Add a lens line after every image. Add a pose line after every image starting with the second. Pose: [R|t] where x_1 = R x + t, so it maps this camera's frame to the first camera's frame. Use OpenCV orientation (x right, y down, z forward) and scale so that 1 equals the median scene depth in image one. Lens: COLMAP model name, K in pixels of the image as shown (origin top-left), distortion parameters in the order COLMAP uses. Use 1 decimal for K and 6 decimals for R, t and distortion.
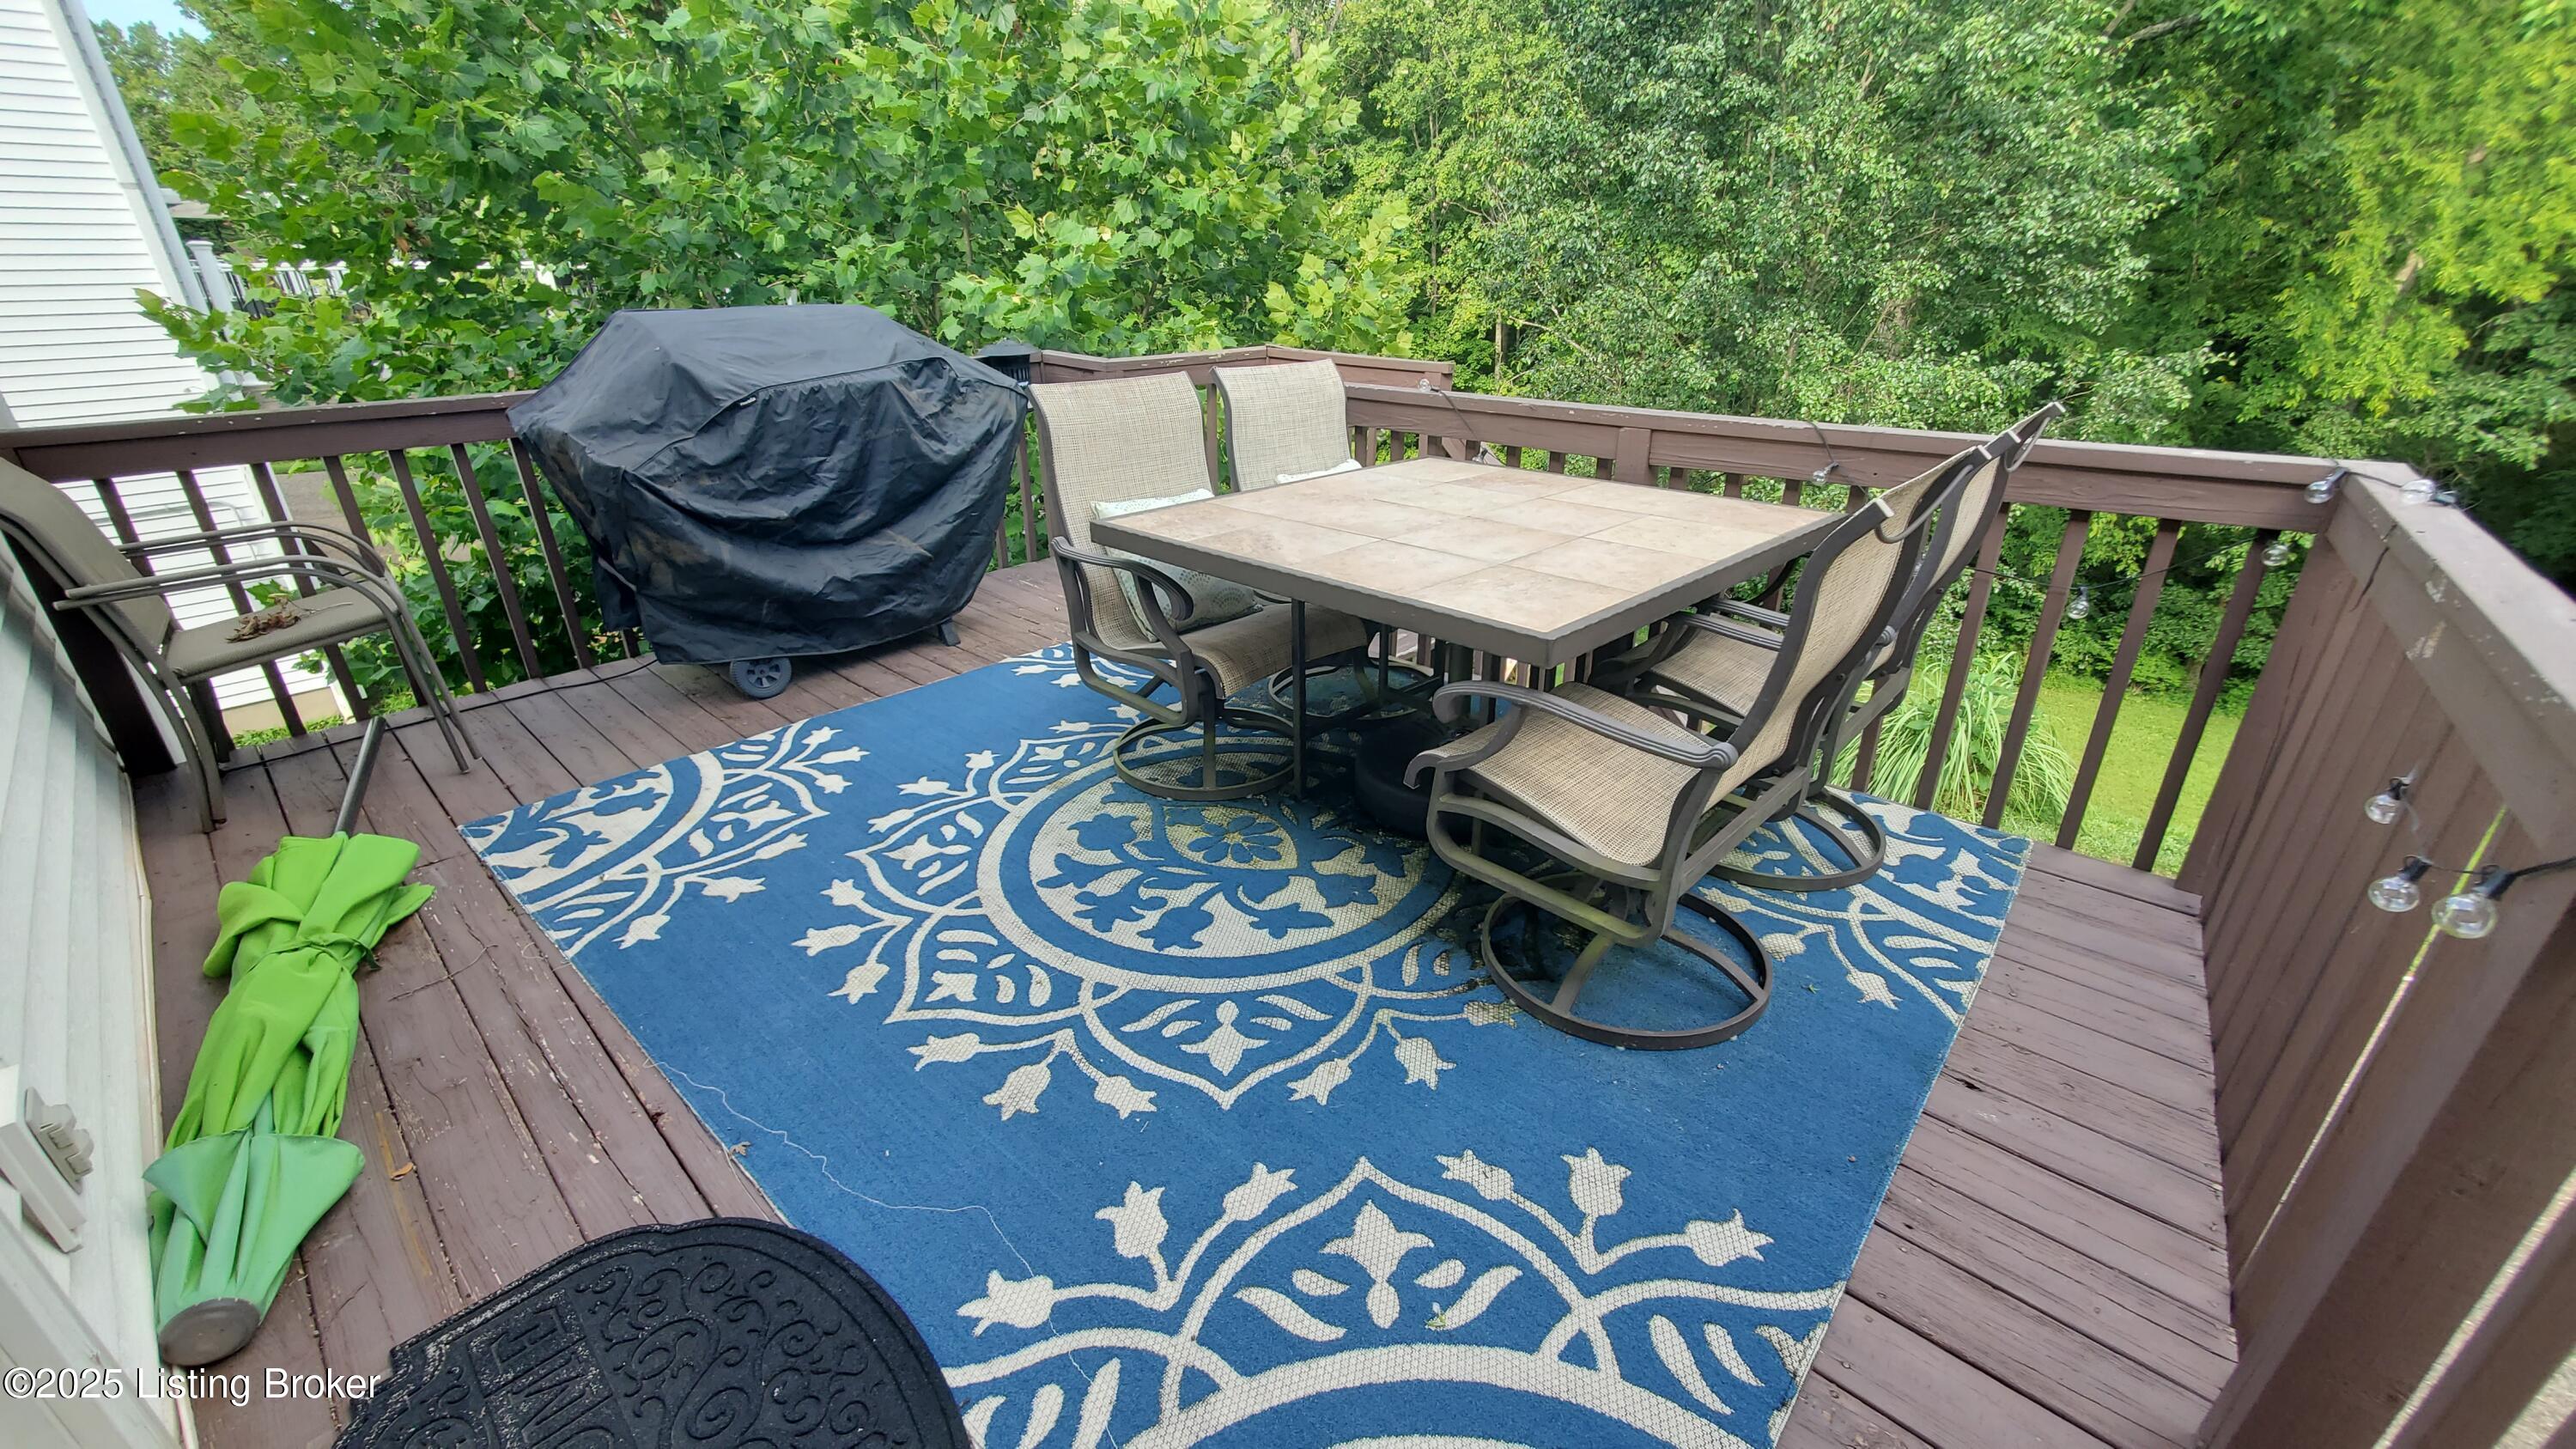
lens RADIAL K [[1026.6, 0, 1303.0], [0, 1026.6, 716.7], [0, 0, 1]] dist [0.002279, -0.001230]
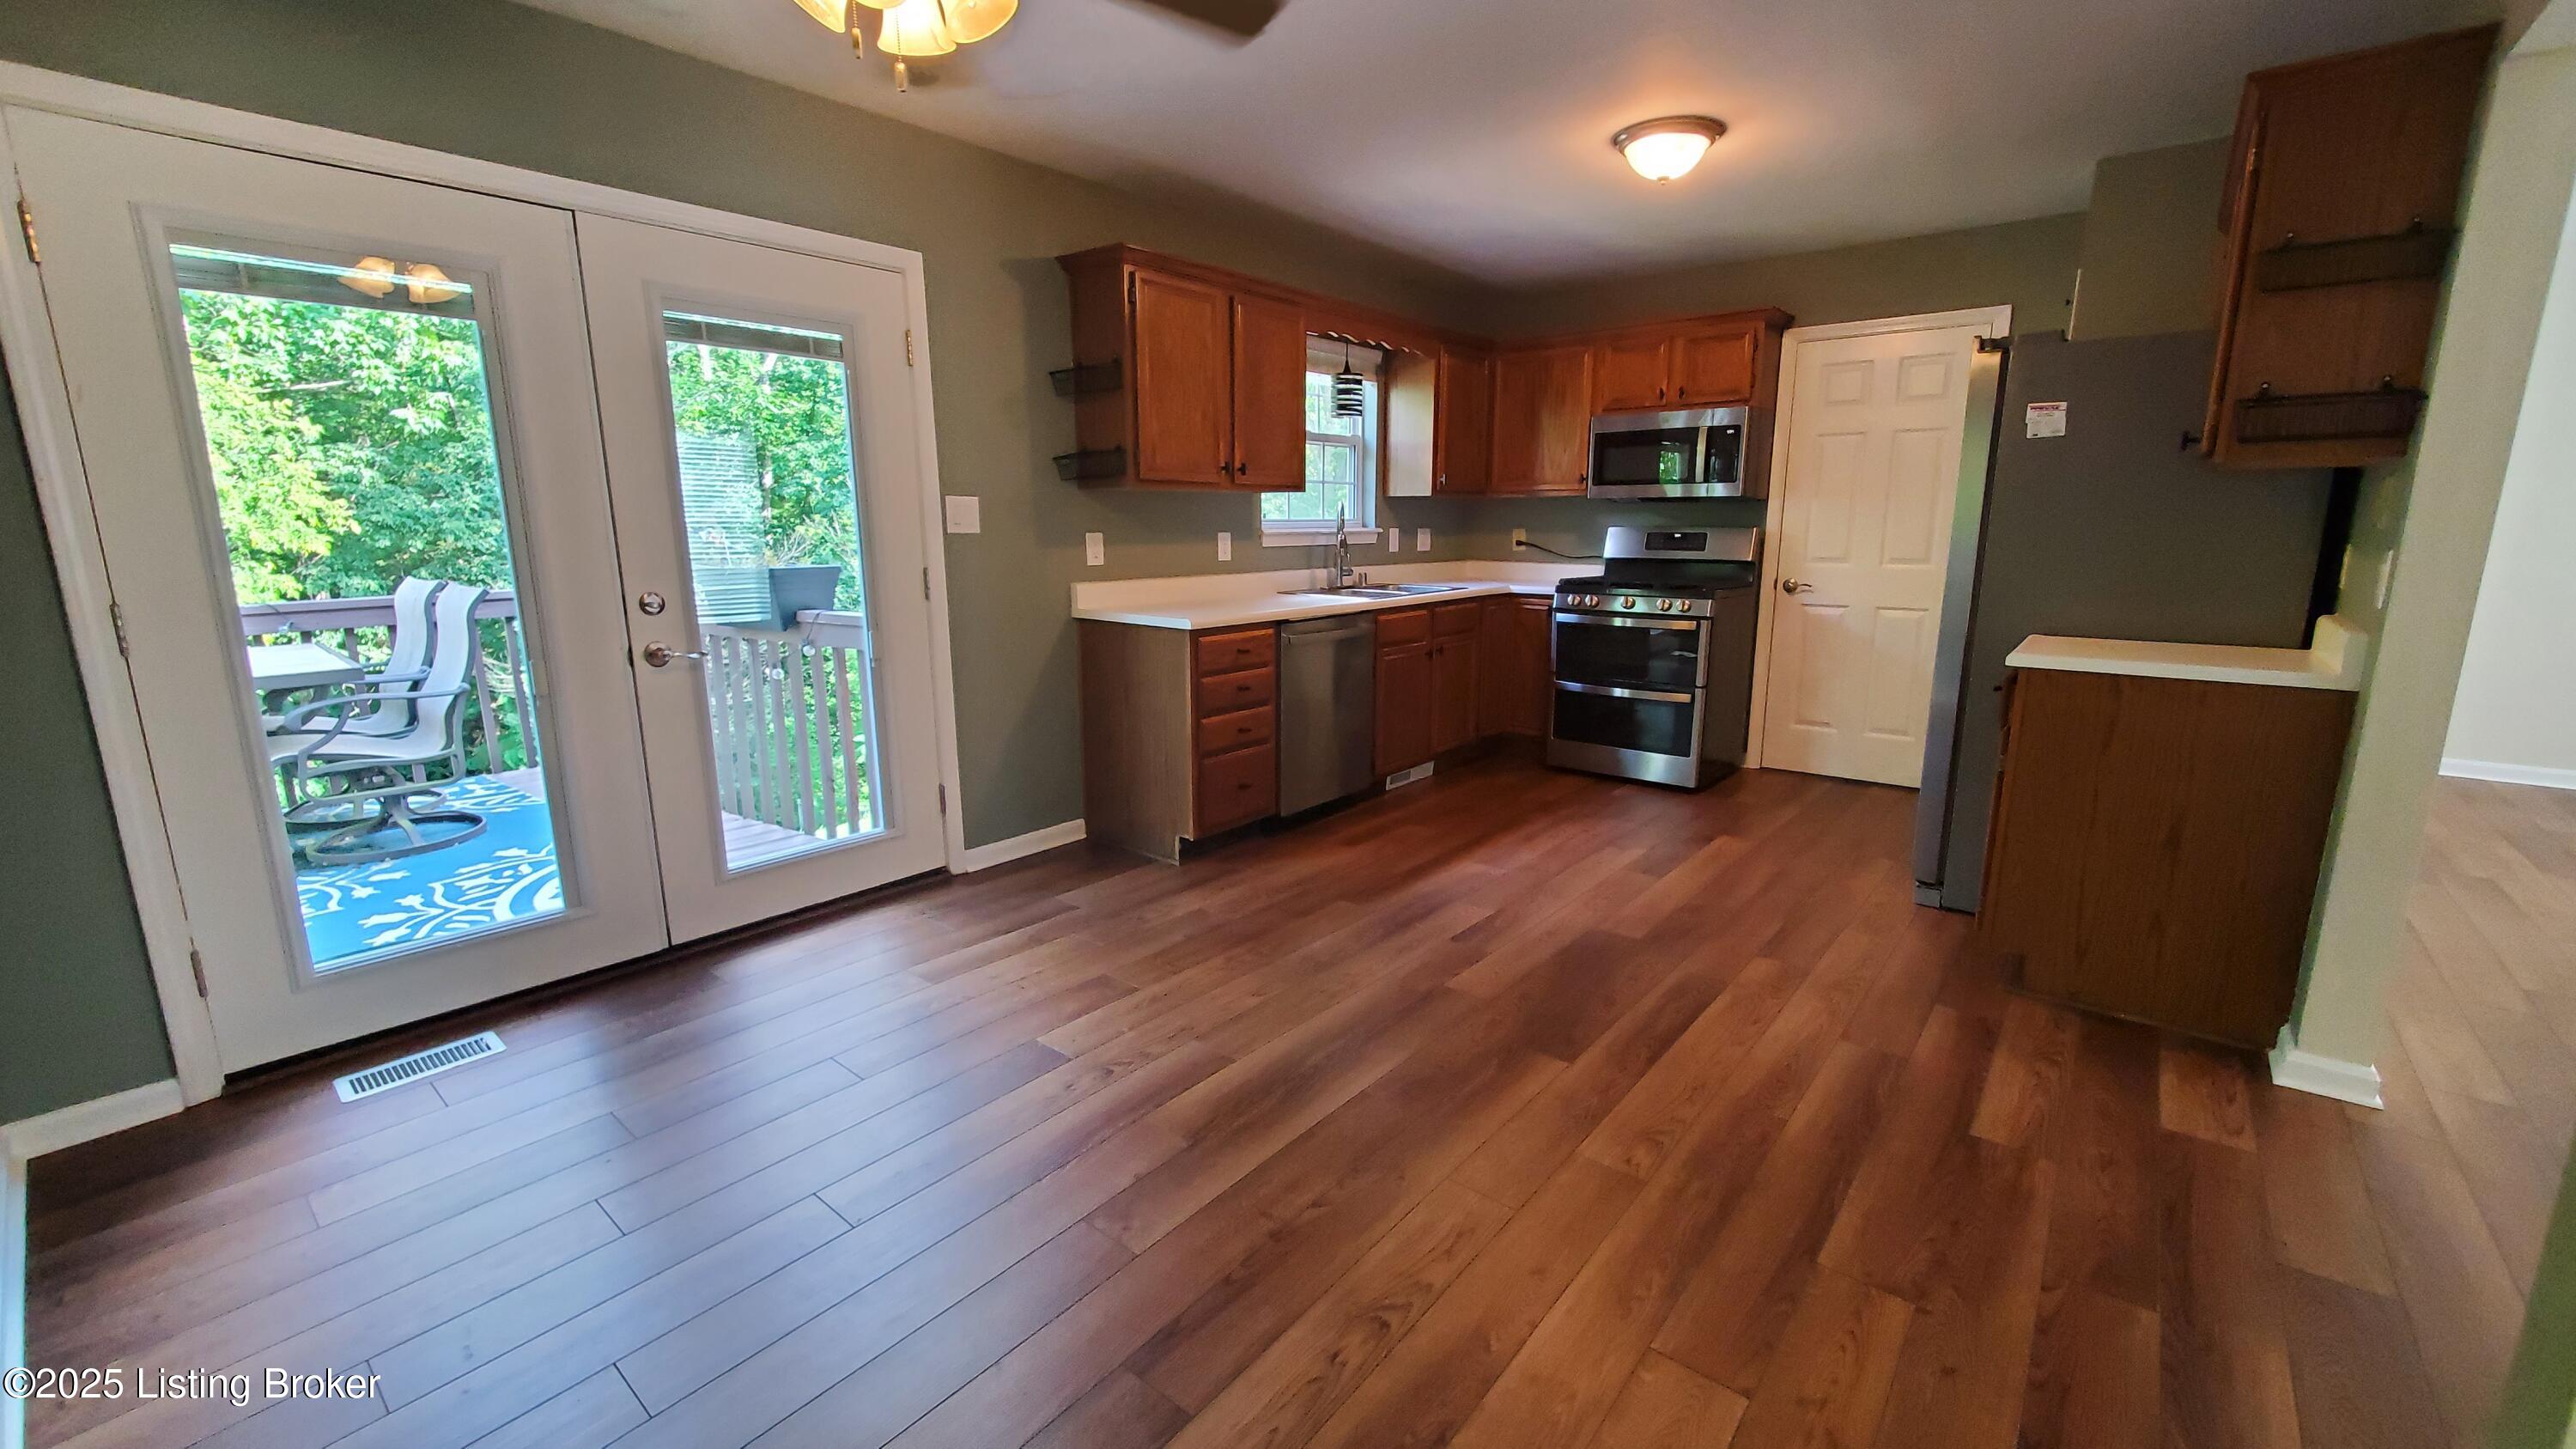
lens RADIAL K [[1026.6, 0, 1301.8], [0, 1026.6, 730.0], [0, 0, 1]] dist [0.002279, -0.001230]
pose [[-0.056801, -0.195169, 0.979123, -1.588898], [0.407975, 0.890552, 0.201181, 0.328690], [-0.911225, 0.410885, 0.029040, -0.695182]]
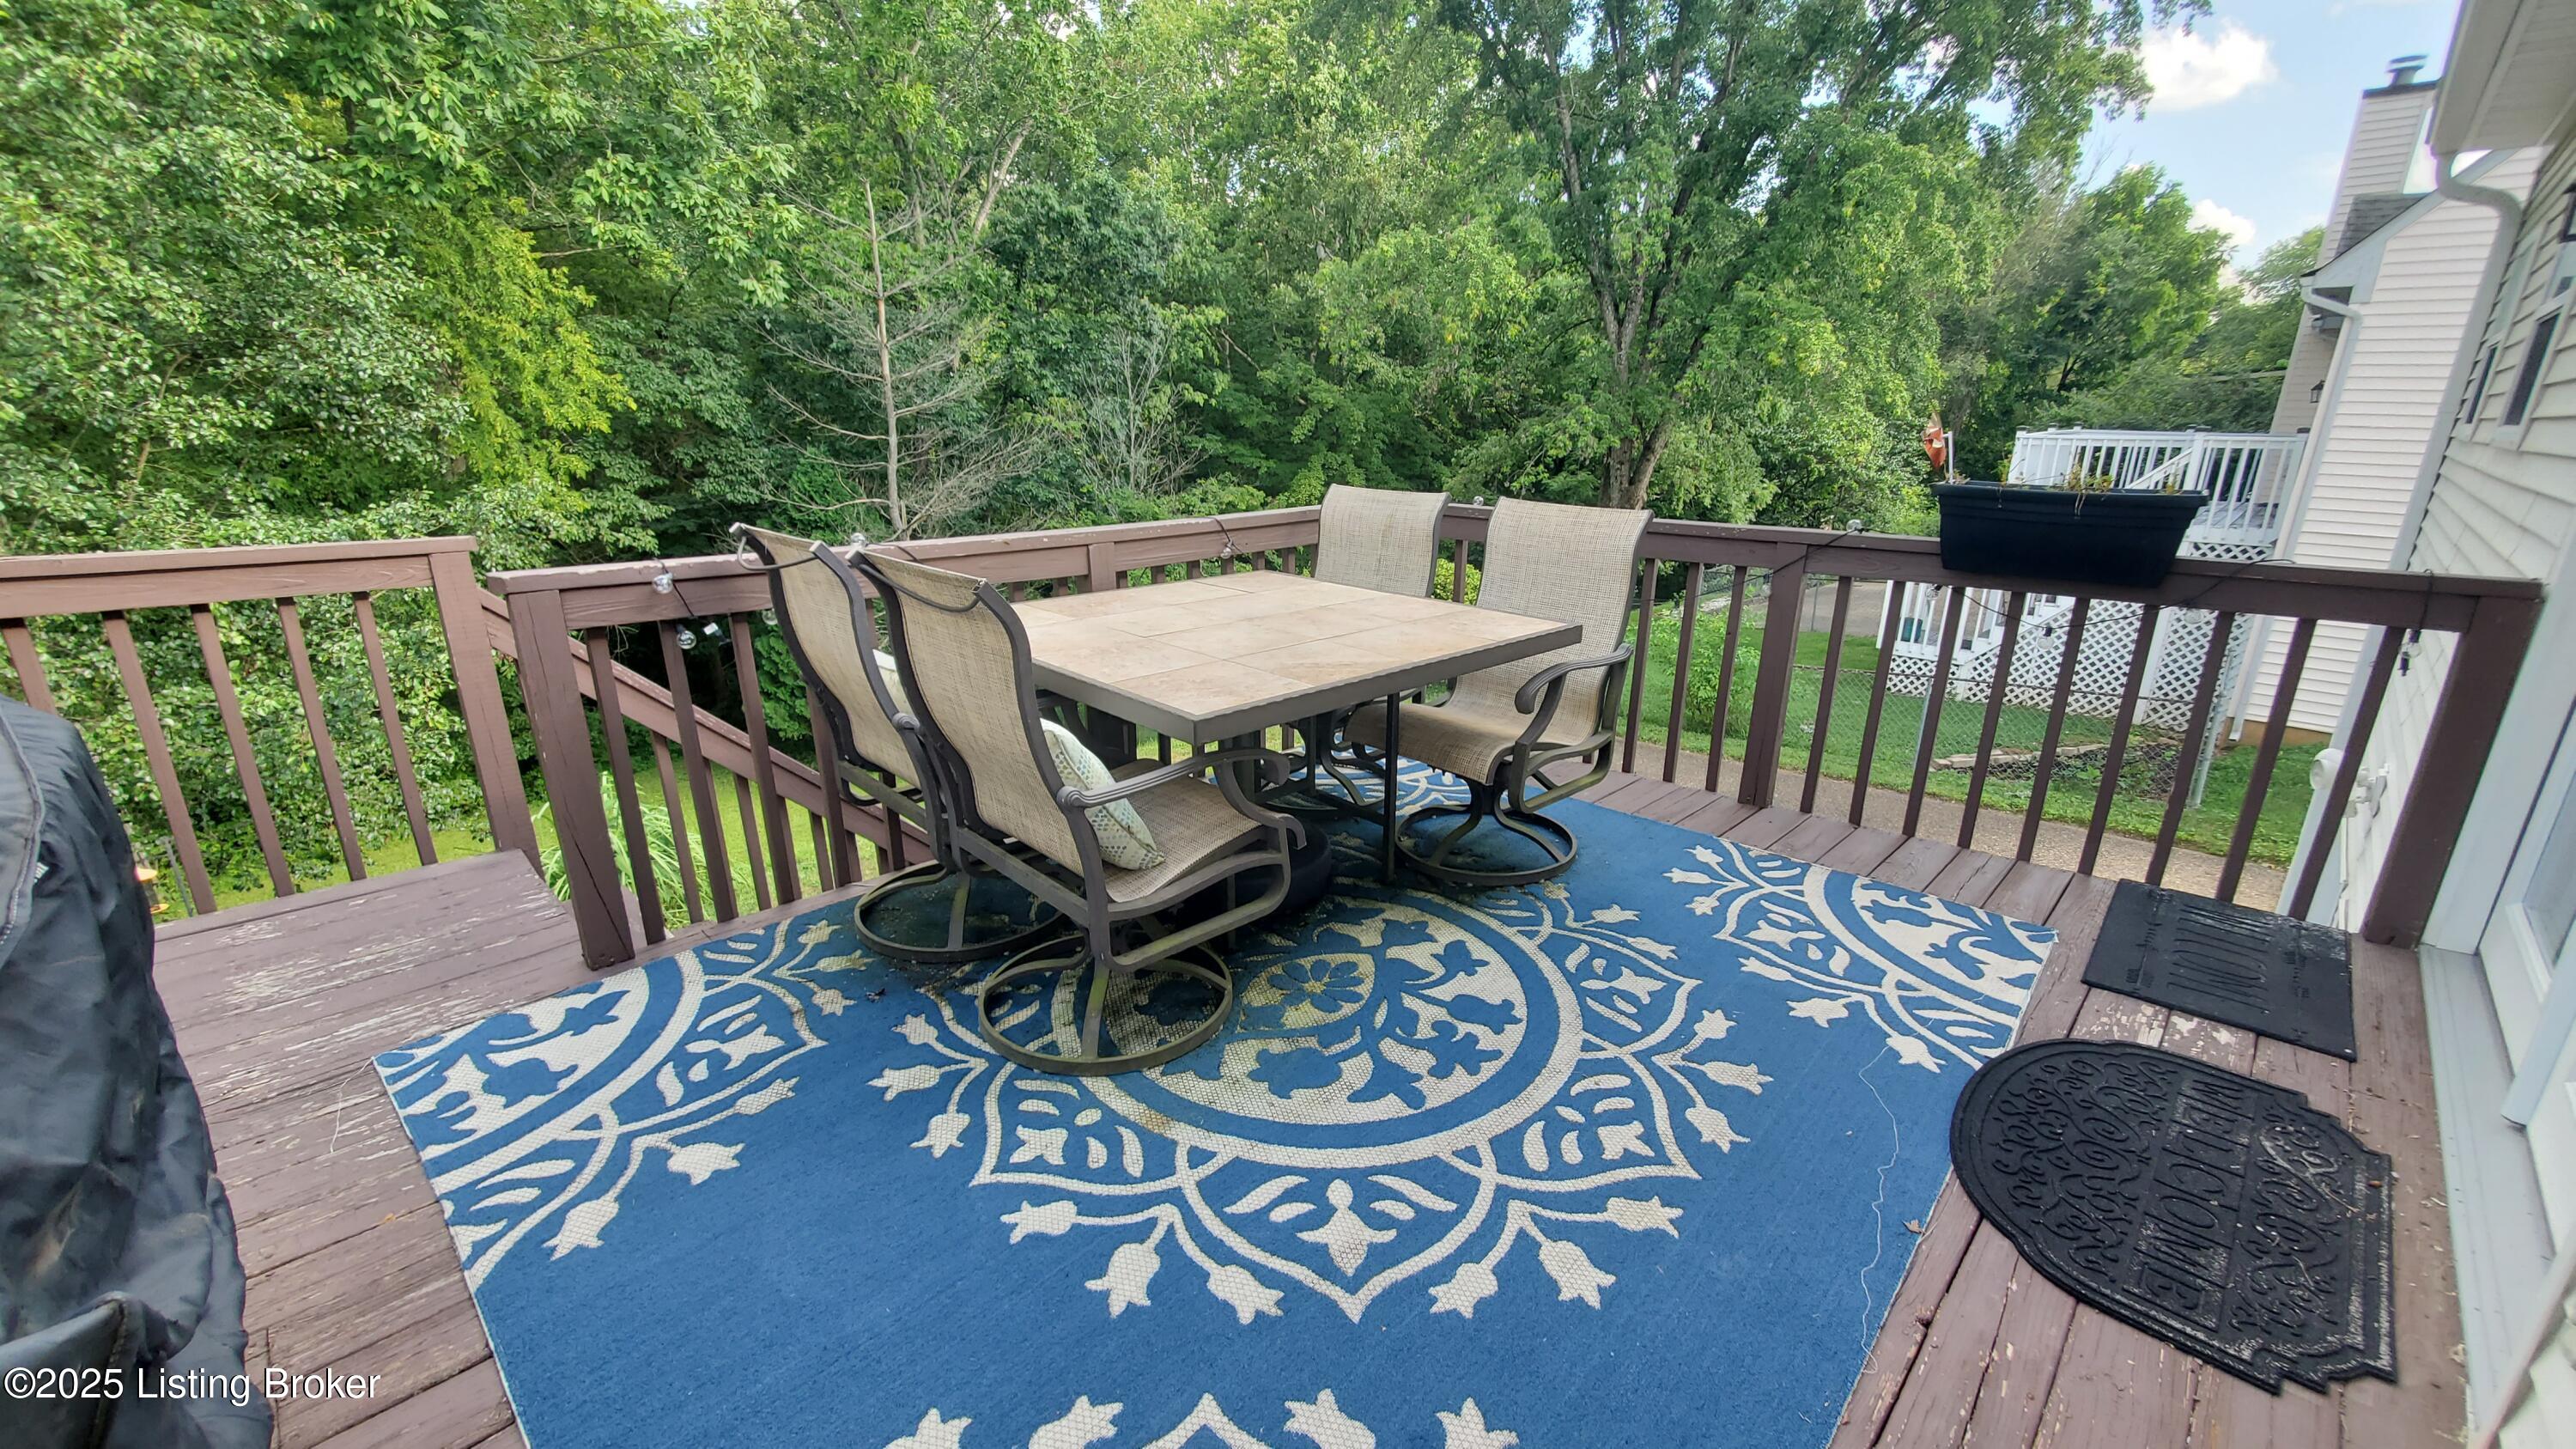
lens RADIAL K [[1026.6, 0, 1313.6], [0, 1026.6, 710.6], [0, 0, 1]] dist [0.002279, -0.001230]
pose [[0.029798, -0.274757, 0.961052, -1.024749], [0.390016, 0.888463, 0.241912, -0.378846], [-0.920326, 0.367617, 0.133633, 0.889757]]
